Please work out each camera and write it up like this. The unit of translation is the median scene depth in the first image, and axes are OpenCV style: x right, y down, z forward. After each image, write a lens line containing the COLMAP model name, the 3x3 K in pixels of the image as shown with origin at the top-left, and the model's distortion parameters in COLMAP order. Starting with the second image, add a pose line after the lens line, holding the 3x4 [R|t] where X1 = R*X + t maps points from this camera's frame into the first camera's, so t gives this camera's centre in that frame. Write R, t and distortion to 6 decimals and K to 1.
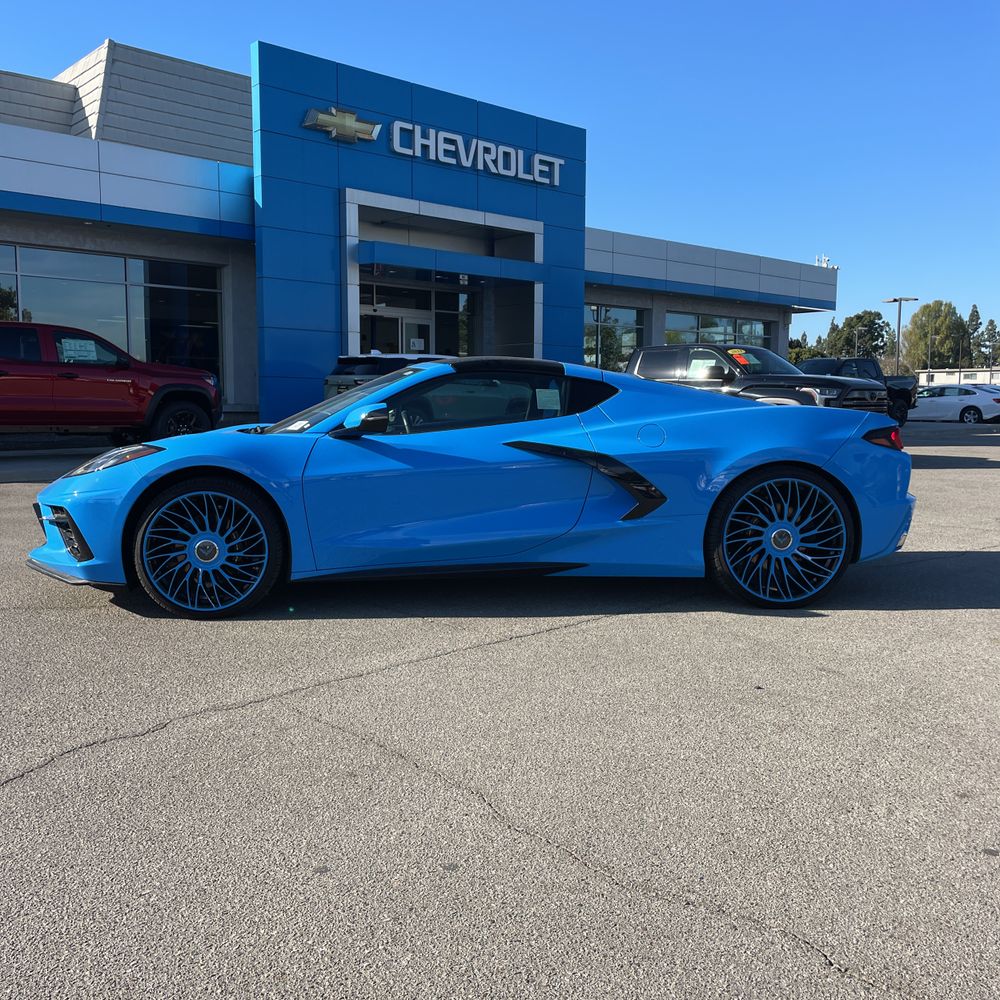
lens RADIAL K [[1010.1, 0, 505.1], [0, 1010.1, 497.7], [0, 0, 1]] dist [0.029116, 0.000000]
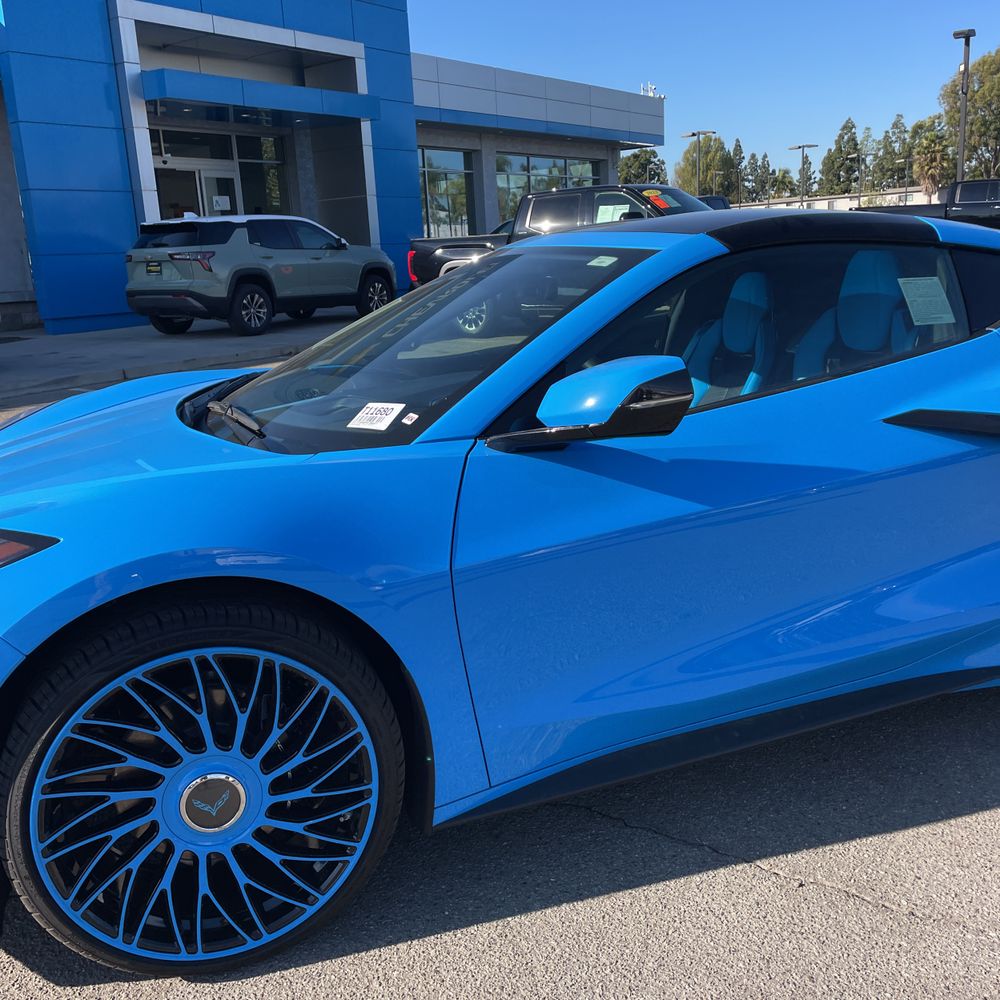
lens RADIAL K [[1010.1, 0, 488.2], [0, 1010.1, 496.2], [0, 0, 1]] dist [0.029116, 0.000000]
pose [[0.978625, -0.100706, 0.179308, -0.060264], [0.075107, 0.986688, 0.144242, -0.023889], [-0.191447, -0.127691, 0.973161, 0.153557]]
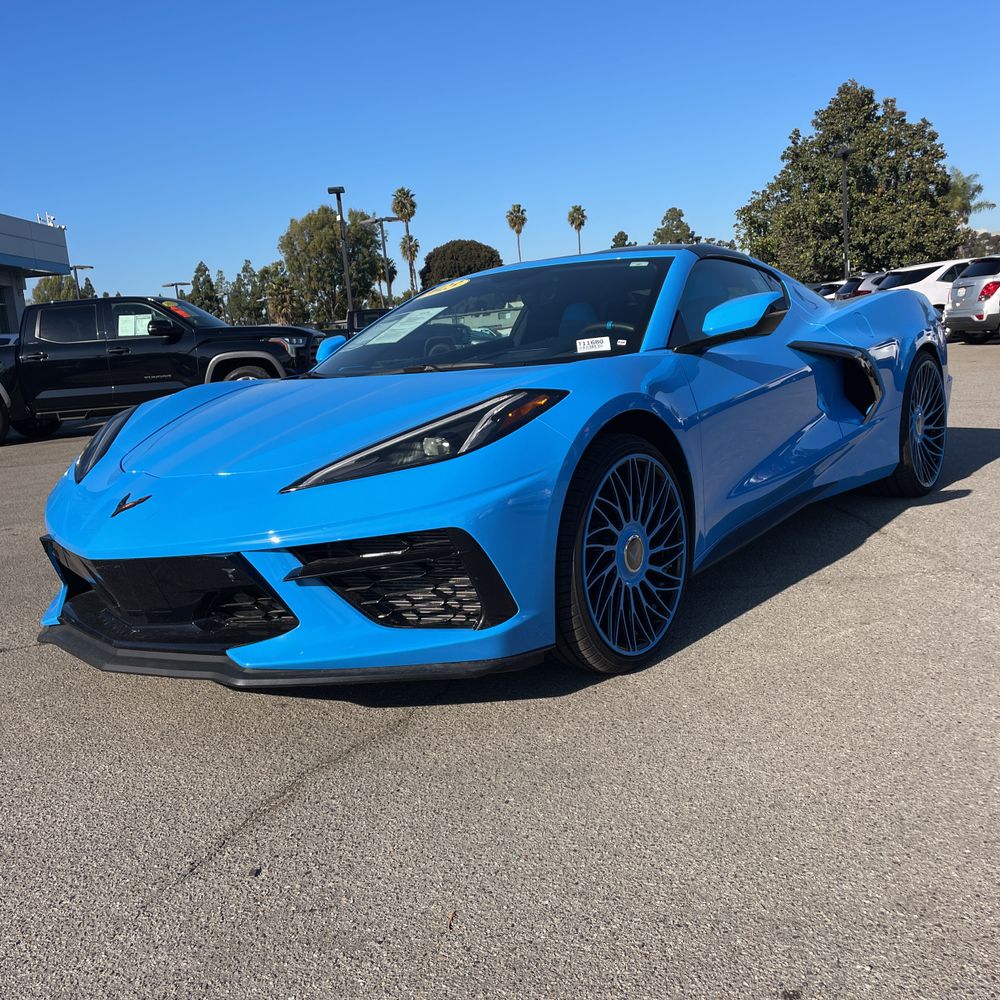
lens RADIAL K [[1010.1, 0, 495.1], [0, 1010.1, 505.6], [0, 0, 1]] dist [0.029116, 0.000000]
pose [[0.688751, -0.174919, 0.703581, -0.182358], [0.152949, 0.983674, 0.094828, -0.010576], [-0.708681, 0.042299, 0.704260, 0.152259]]
